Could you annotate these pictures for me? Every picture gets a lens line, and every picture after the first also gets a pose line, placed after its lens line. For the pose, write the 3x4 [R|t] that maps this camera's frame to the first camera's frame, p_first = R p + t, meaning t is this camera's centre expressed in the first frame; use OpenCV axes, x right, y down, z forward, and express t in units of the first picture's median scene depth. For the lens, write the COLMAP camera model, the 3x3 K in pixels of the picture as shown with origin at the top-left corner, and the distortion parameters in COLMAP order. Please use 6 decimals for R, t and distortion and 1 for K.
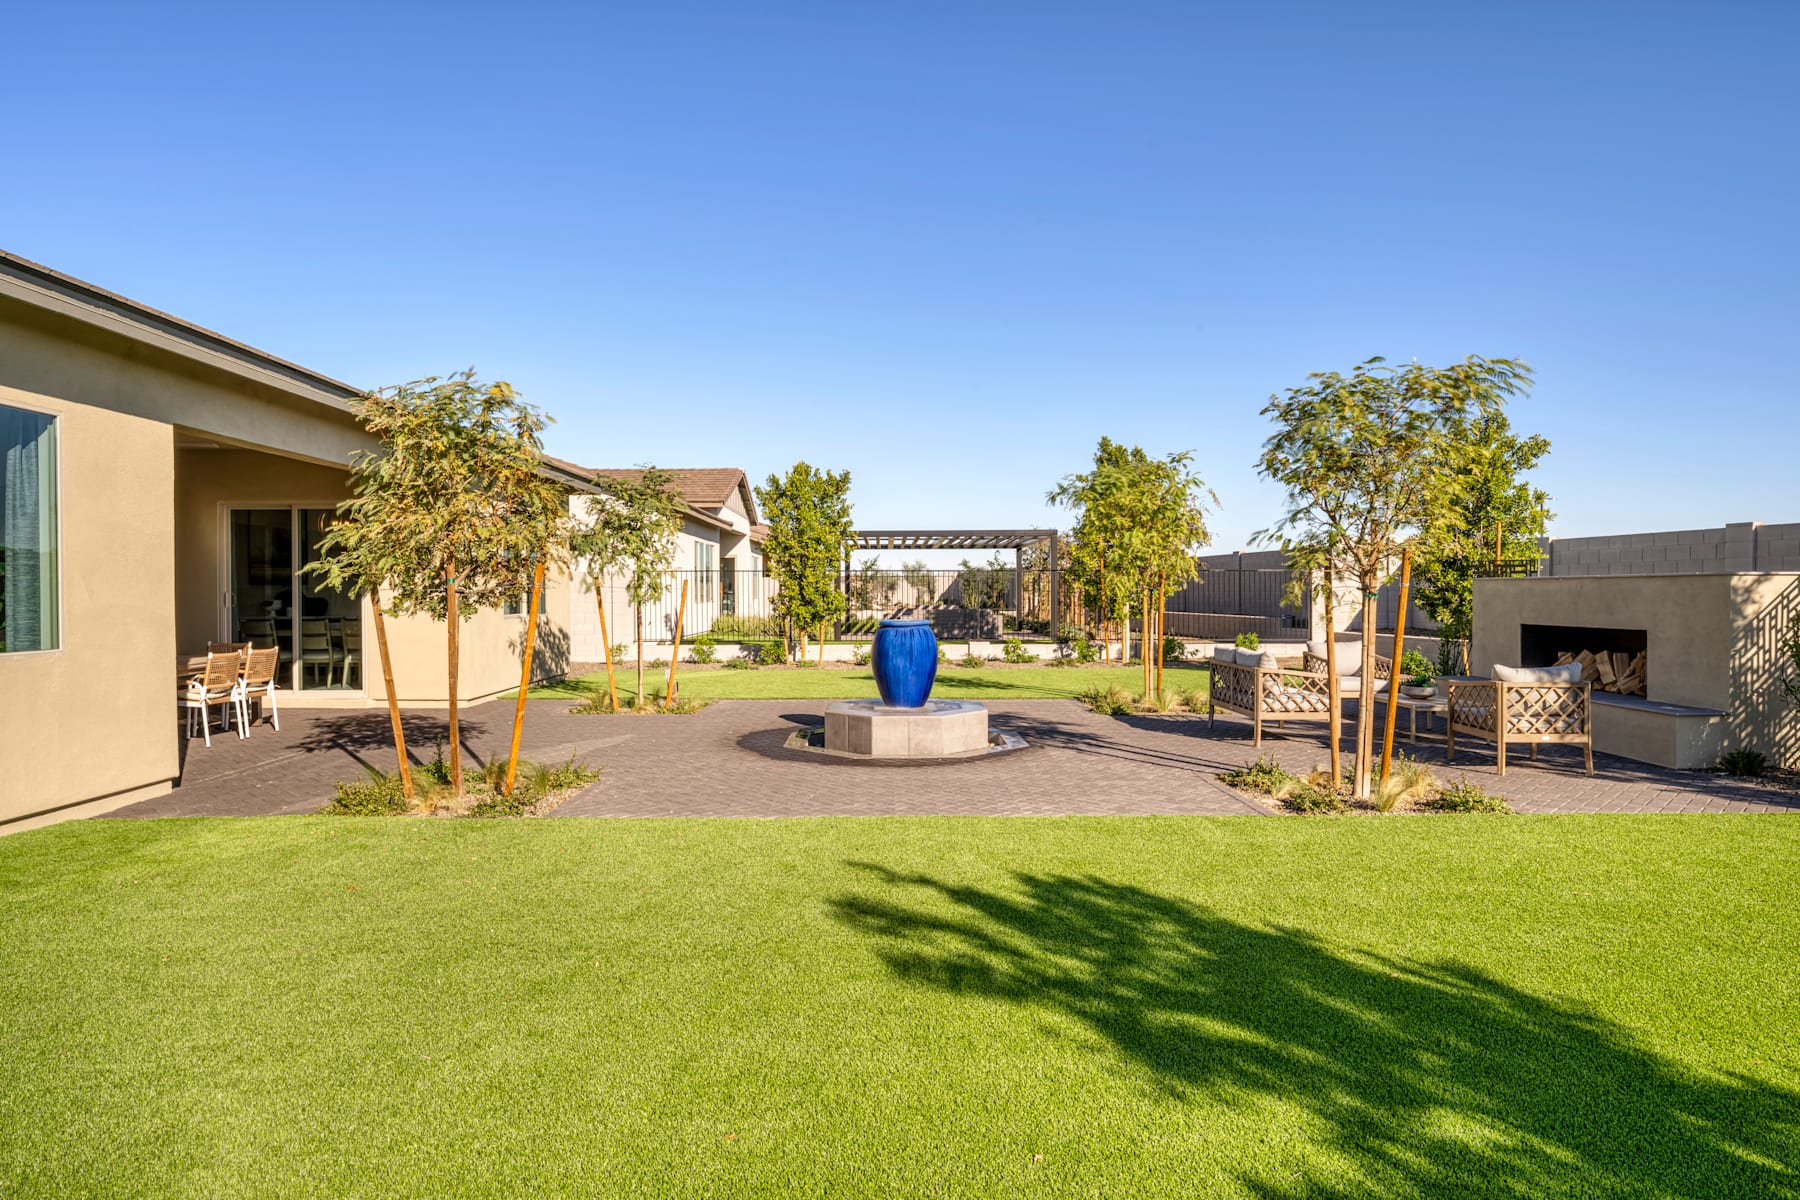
lens RADIAL K [[1051.9, 0, 900.0], [0, 1051.9, 600.0], [0, 0, 1]] dist [0.000022, 0.000490]
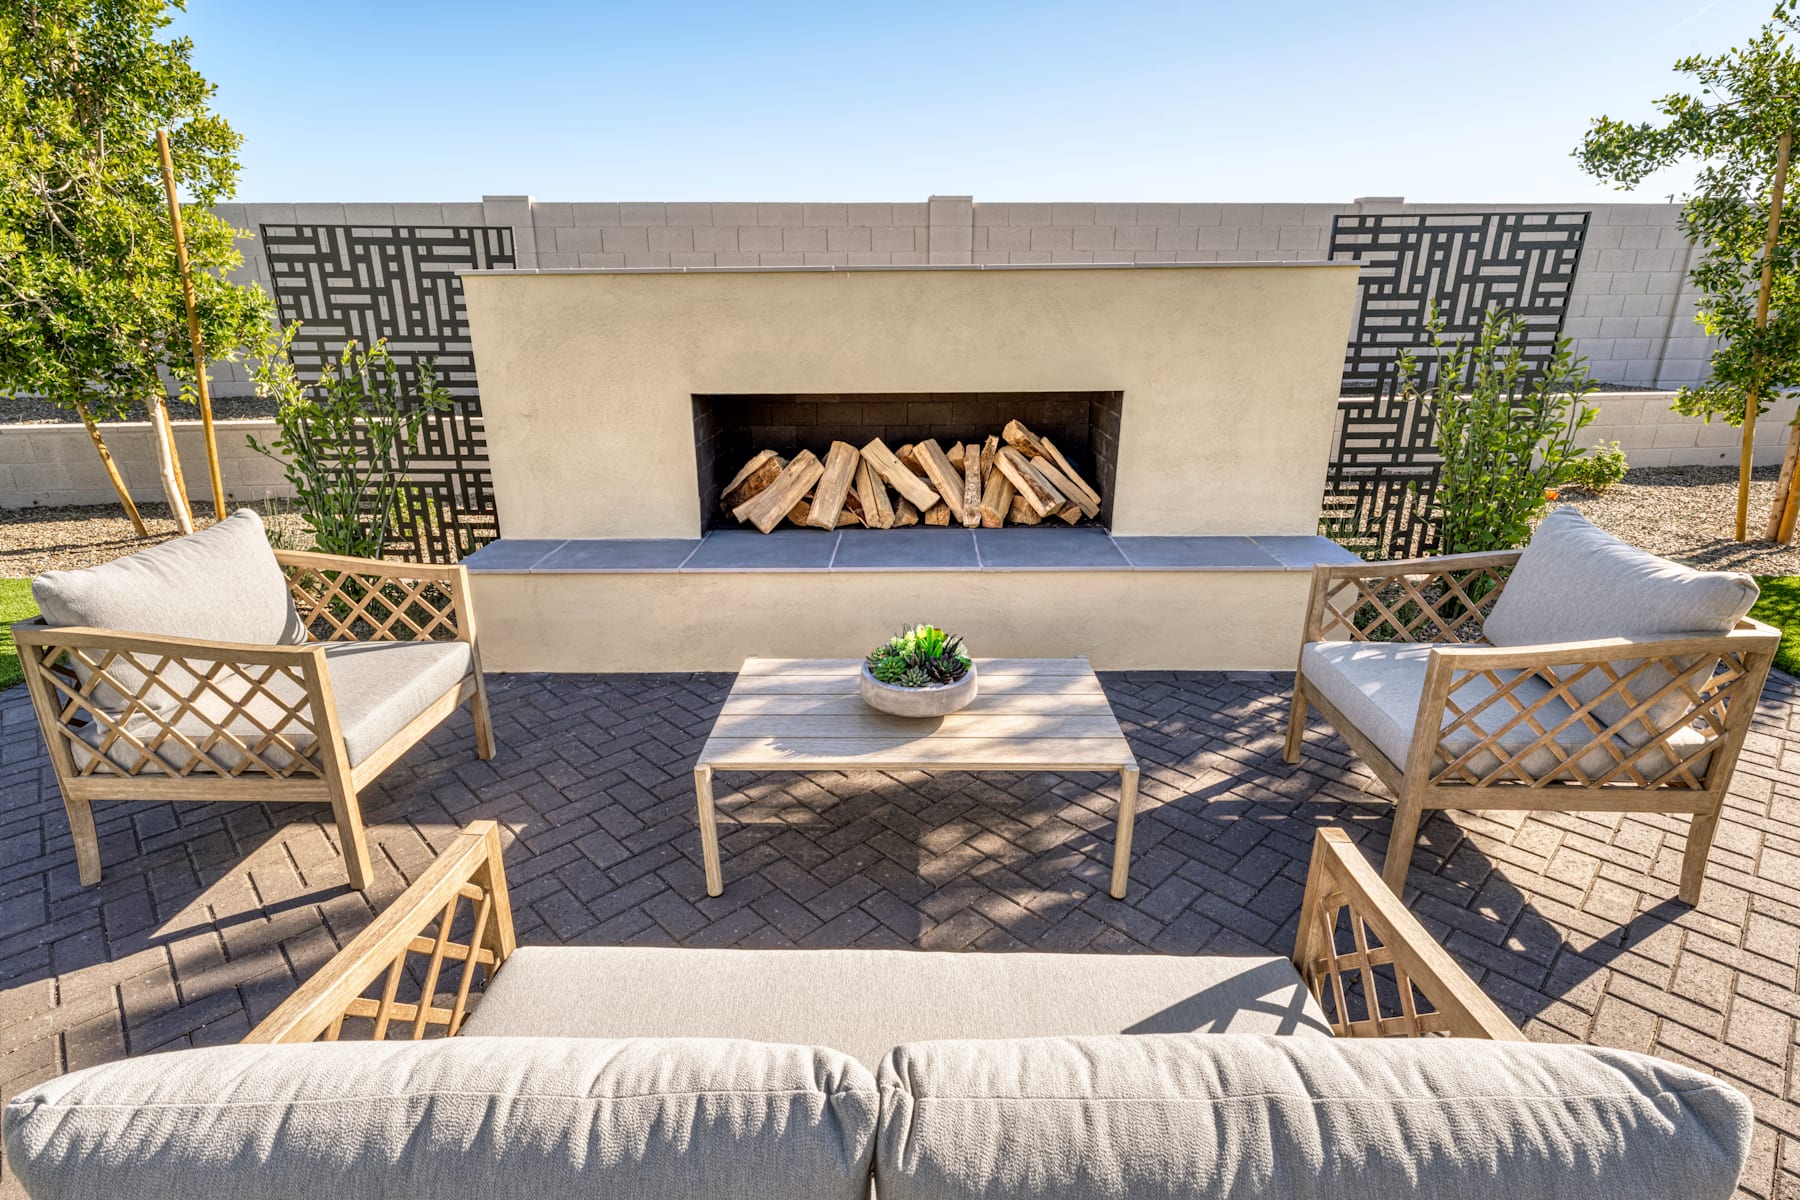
lens RADIAL K [[1000.2, 0, 900.0], [0, 1000.2, 600.0], [0, 0, 1]] dist [0.000977, -0.000118]
pose [[0.042264, -0.303933, 0.951756, 0.227080], [0.018640, 0.952681, 0.303401, -0.017250], [-0.998933, 0.004917, 0.045929, 0.954251]]
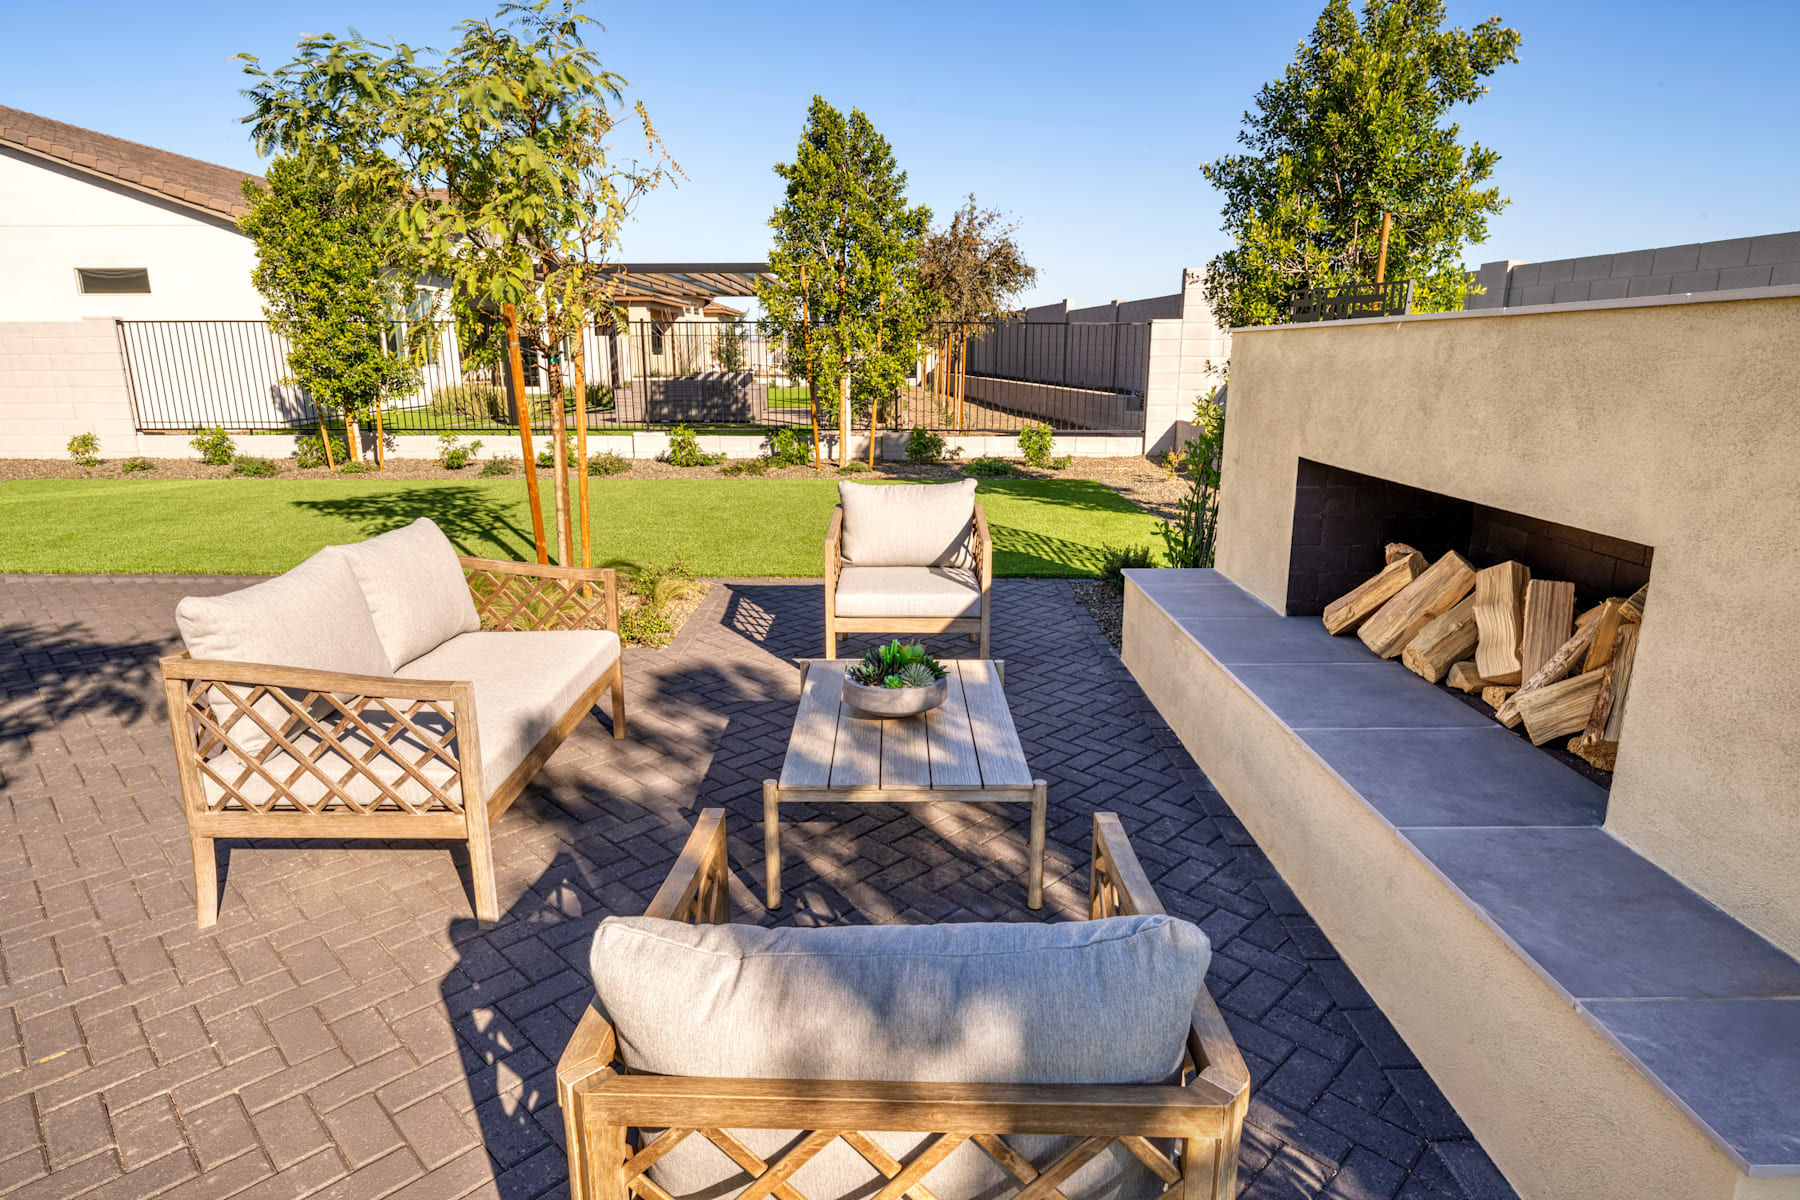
lens RADIAL K [[1000.2, 0, 900.0], [0, 1000.2, 600.0], [0, 0, 1]] dist [0.000977, -0.000118]
pose [[0.999800, 0.008166, -0.018274, 0.486392], [-0.003713, 0.972807, 0.231588, -0.009248], [0.019668, -0.231473, 0.972642, 0.691999]]
